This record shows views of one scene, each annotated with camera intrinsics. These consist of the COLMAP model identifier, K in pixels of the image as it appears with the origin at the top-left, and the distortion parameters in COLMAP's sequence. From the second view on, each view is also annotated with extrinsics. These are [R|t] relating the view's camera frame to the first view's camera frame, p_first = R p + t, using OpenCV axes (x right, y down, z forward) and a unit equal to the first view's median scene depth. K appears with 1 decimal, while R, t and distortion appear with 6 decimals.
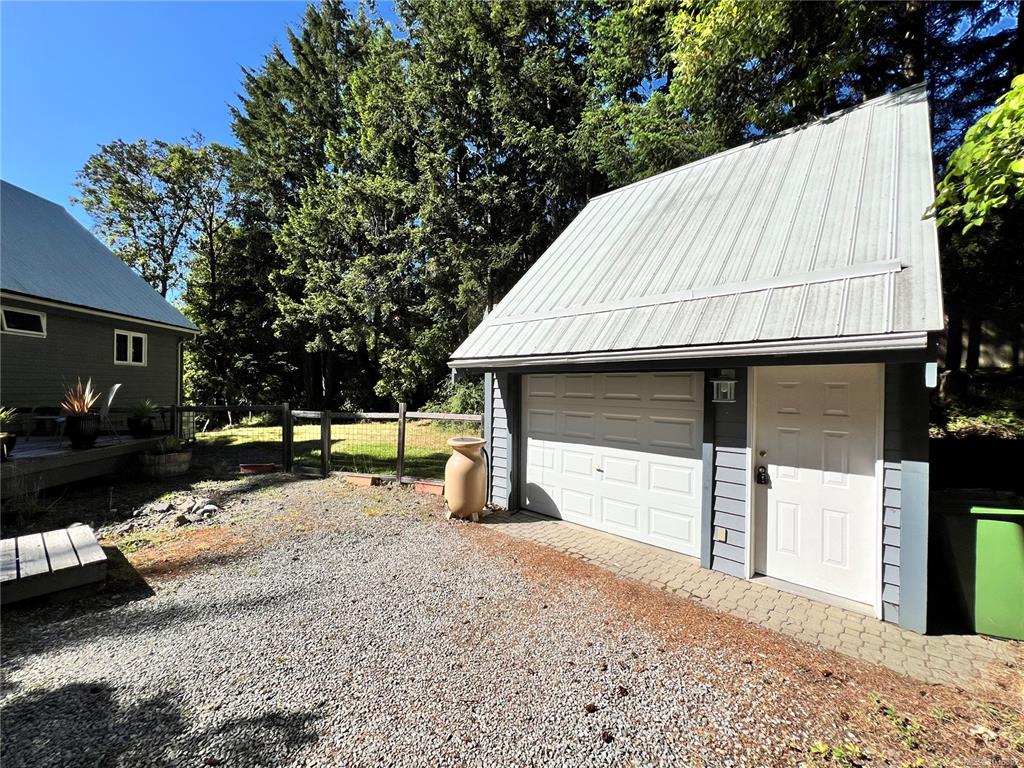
lens RADIAL K [[410.0, 0, 513.3], [0, 410.0, 383.6], [0, 0, 1]] dist [-0.003384, 0.000383]
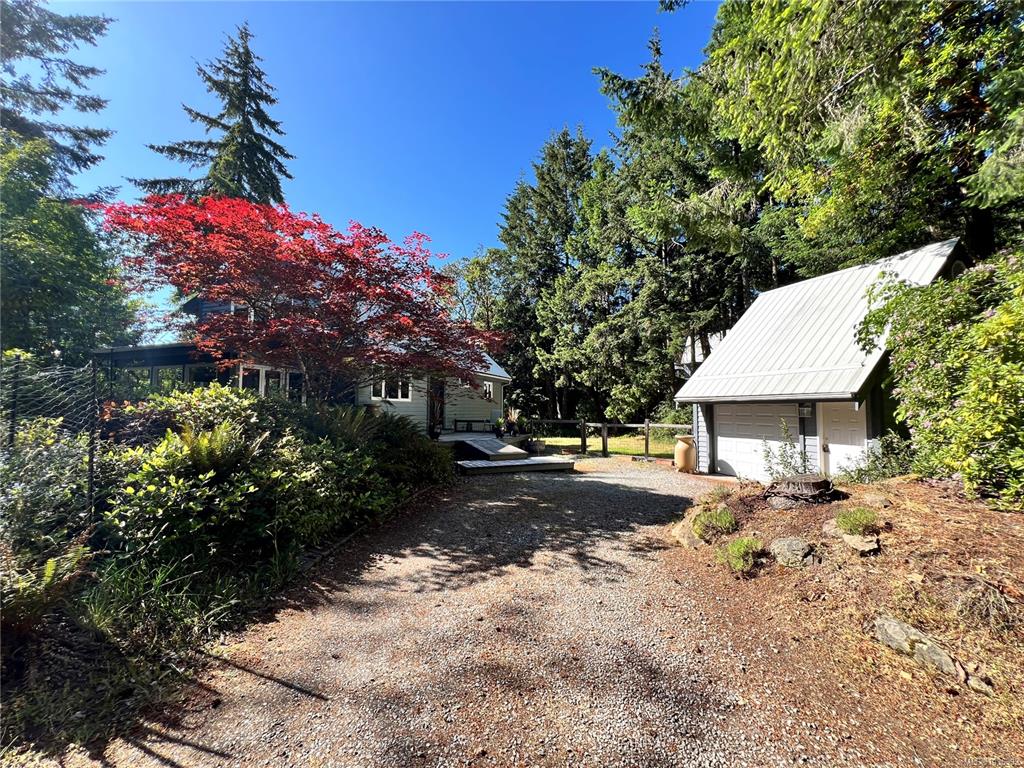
lens RADIAL K [[410.0, 0, 513.3], [0, 410.0, 383.6], [0, 0, 1]] dist [-0.003384, 0.000383]
pose [[0.892019, -0.031938, -0.450867, 0.023504], [0.004696, 0.998101, -0.061412, -0.002615], [0.451973, 0.052664, 0.890476, -0.528721]]
